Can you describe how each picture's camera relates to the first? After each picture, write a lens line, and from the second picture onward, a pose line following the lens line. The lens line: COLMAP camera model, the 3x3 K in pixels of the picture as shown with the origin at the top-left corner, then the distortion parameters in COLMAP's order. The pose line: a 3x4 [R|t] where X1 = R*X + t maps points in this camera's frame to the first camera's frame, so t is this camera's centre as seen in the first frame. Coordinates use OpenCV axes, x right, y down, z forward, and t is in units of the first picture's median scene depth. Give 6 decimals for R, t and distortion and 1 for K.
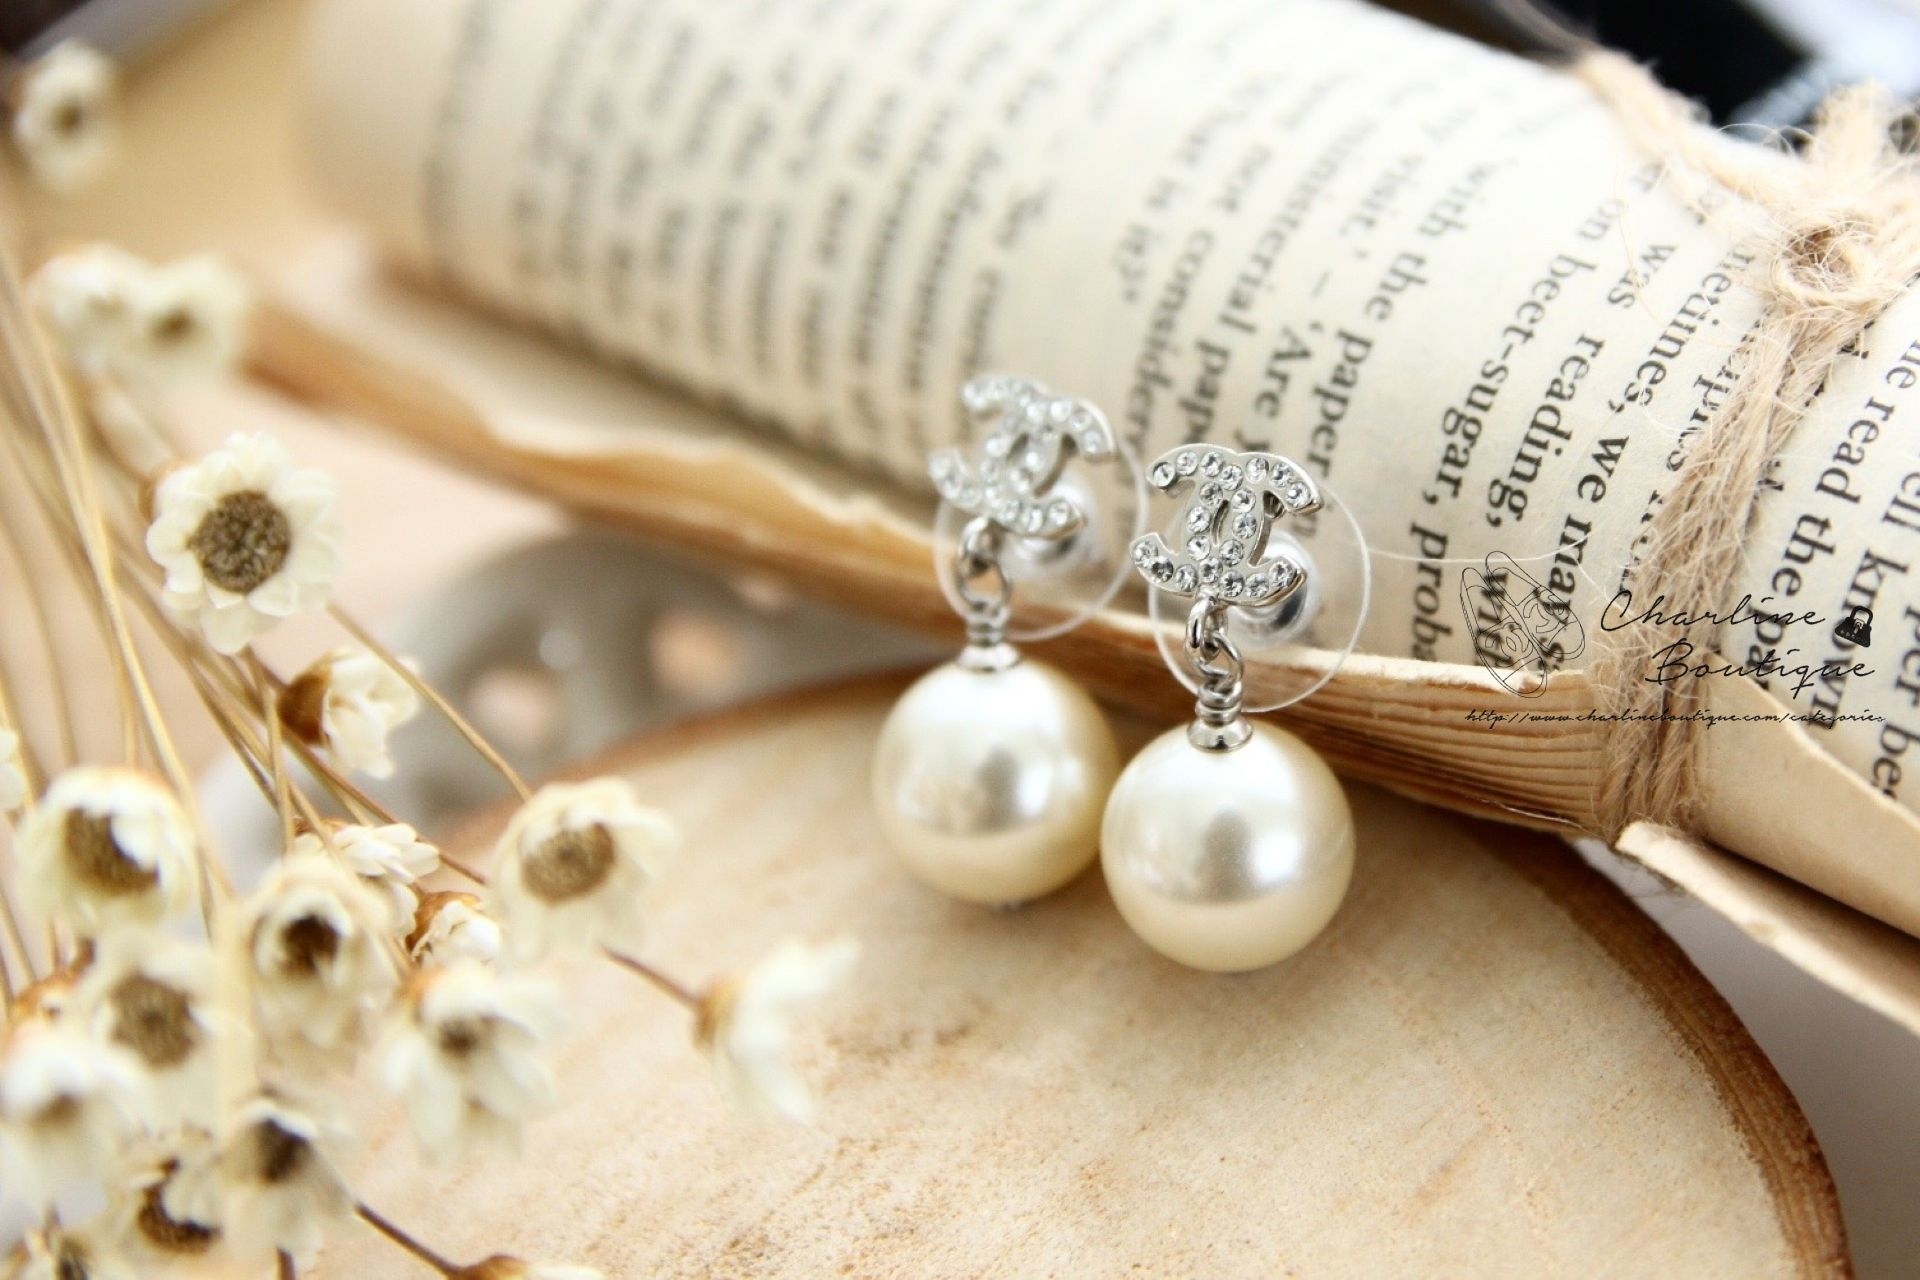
lens RADIAL K [[4491.2, 0, 1149.7], [0, 4491.2, 645.4], [0, 0, 1]] dist [-0.105140, -0.463768]
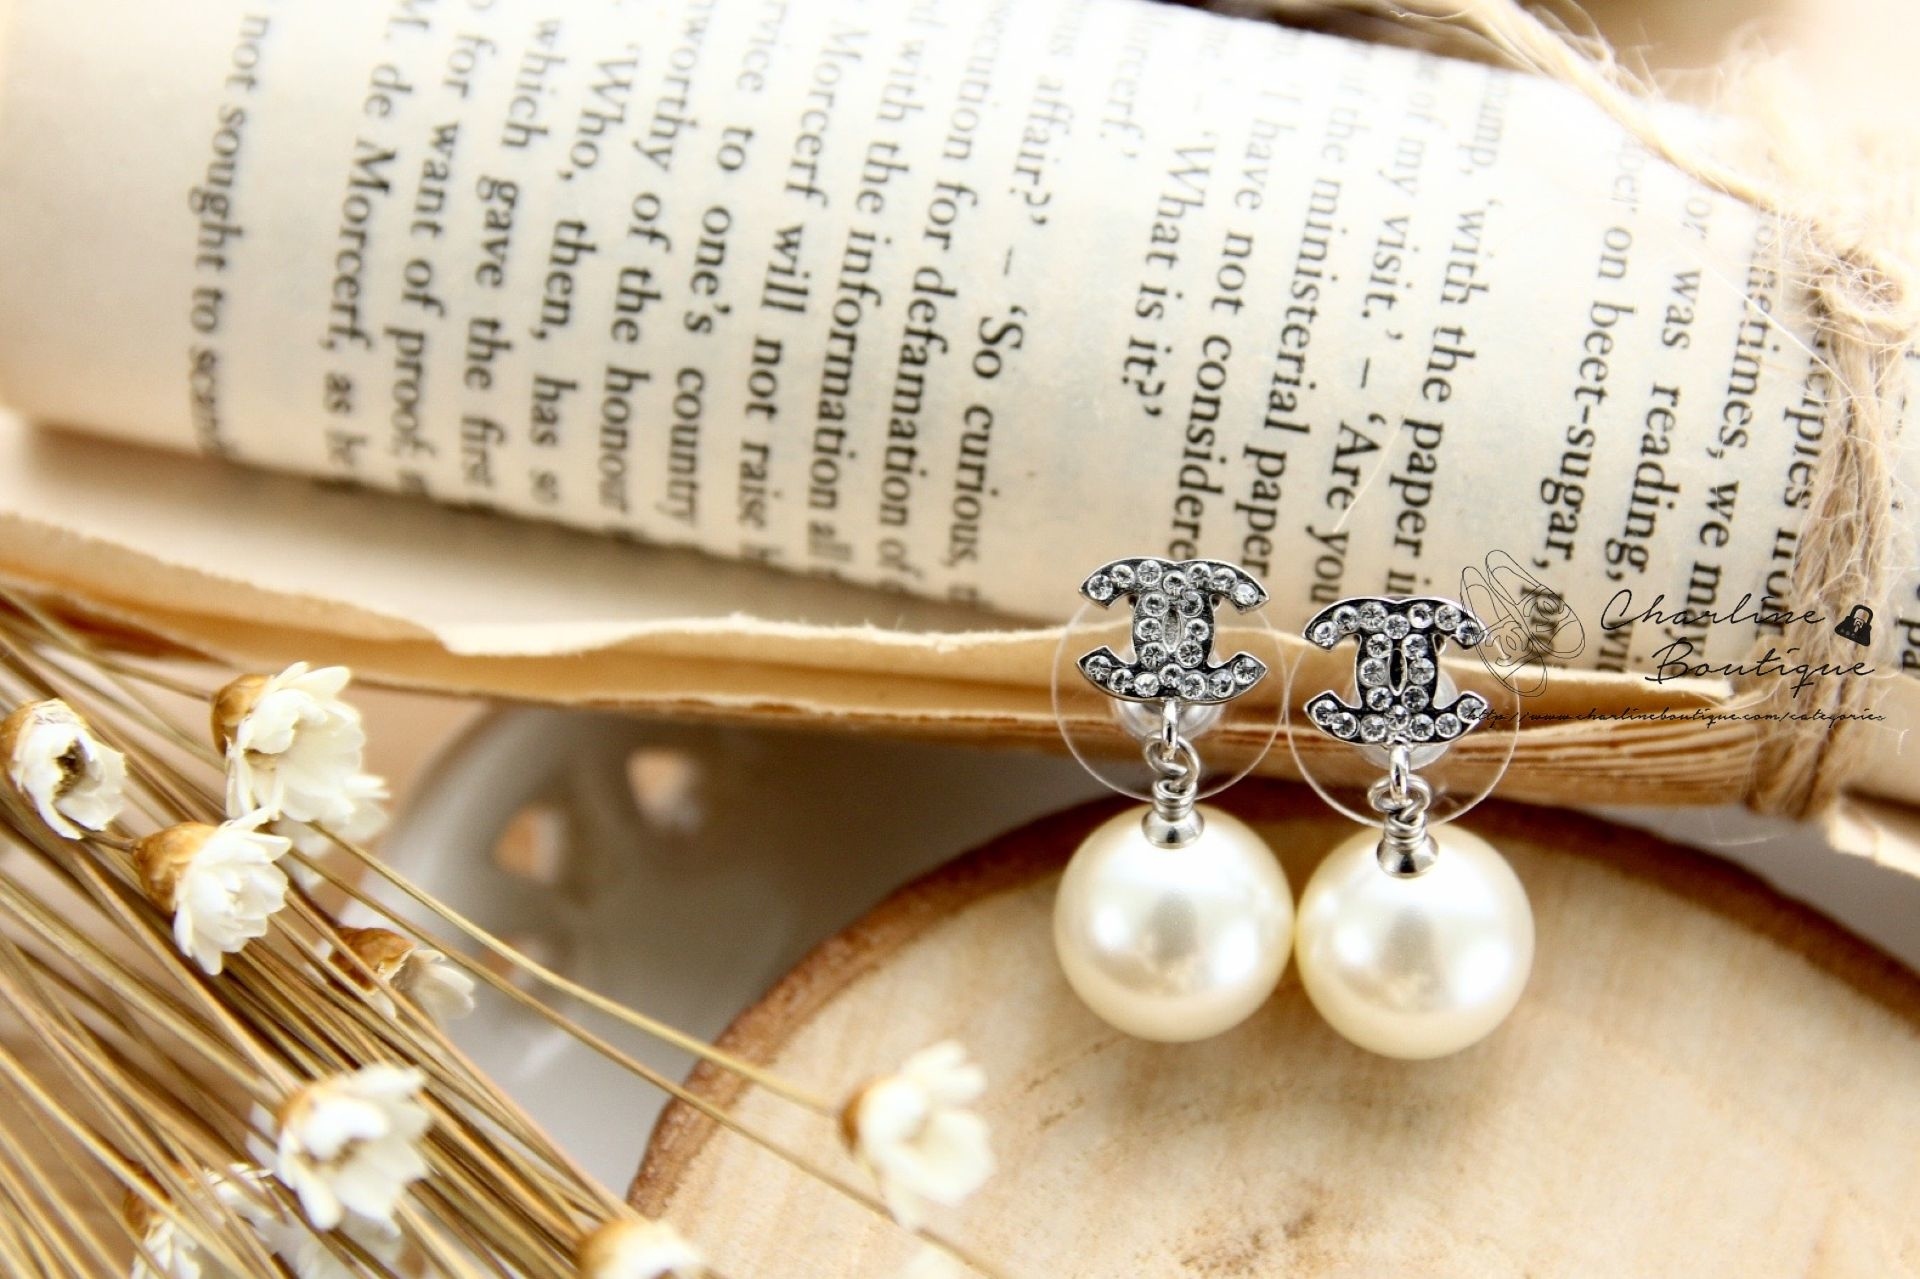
lens RADIAL K [[4491.2, 0, 1149.7], [0, 4491.2, 644.9], [0, 0, 1]] dist [-0.105140, -0.463768]
pose [[0.869541, -0.312188, 0.382671, -0.428530], [0.184995, 0.924340, 0.333726, -0.385602], [-0.457903, -0.219396, 0.861504, 0.130087]]
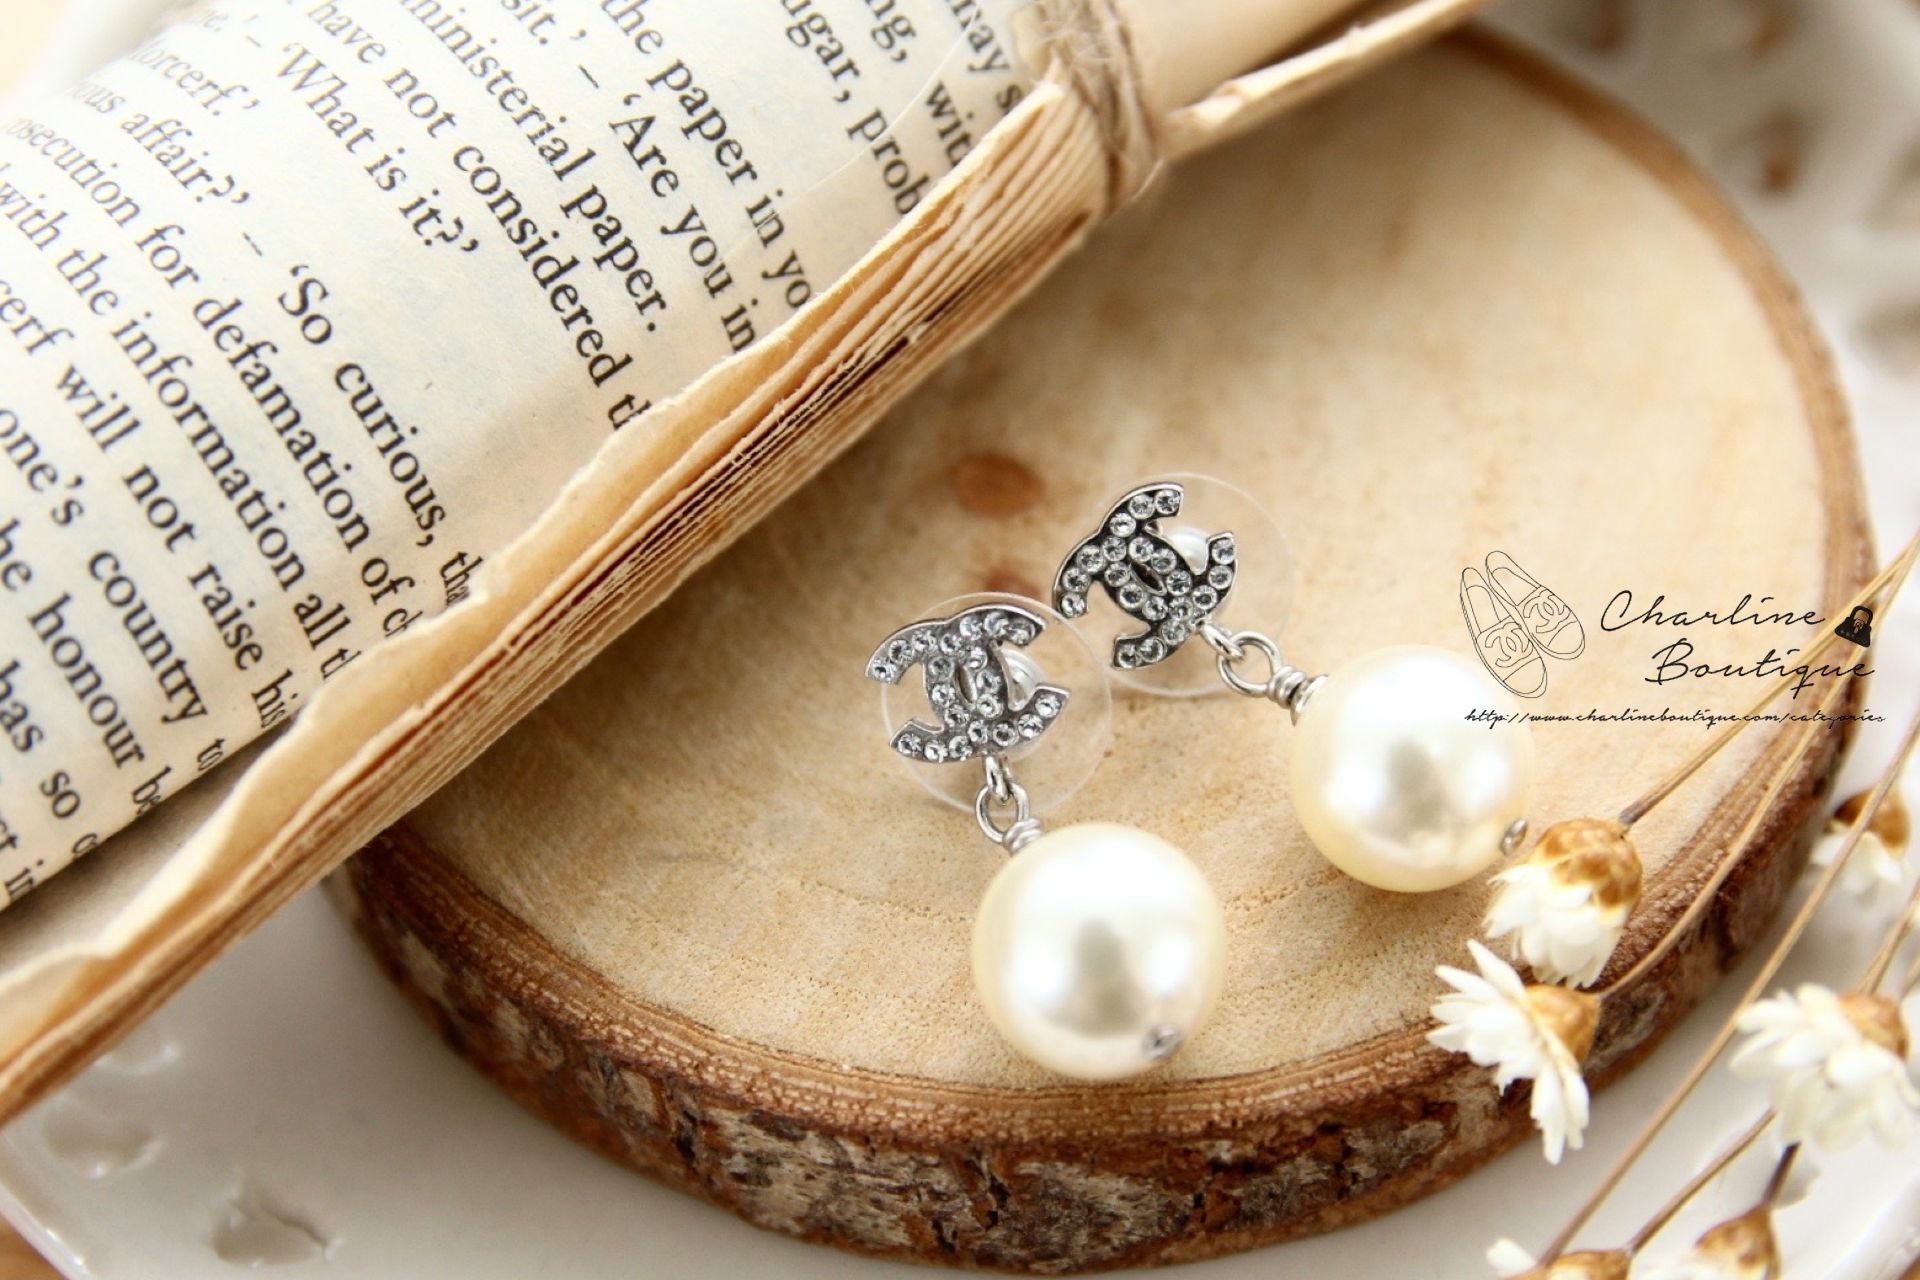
lens RADIAL K [[4491.2, 0, 1149.7], [0, 4491.2, 645.4], [0, 0, 1]] dist [-0.105140, -0.463768]
pose [[0.183178, -0.644136, 0.742654, -0.793543], [0.723904, 0.599498, 0.341417, -0.264349], [-0.665139, 0.475070, 0.576107, 0.407609]]
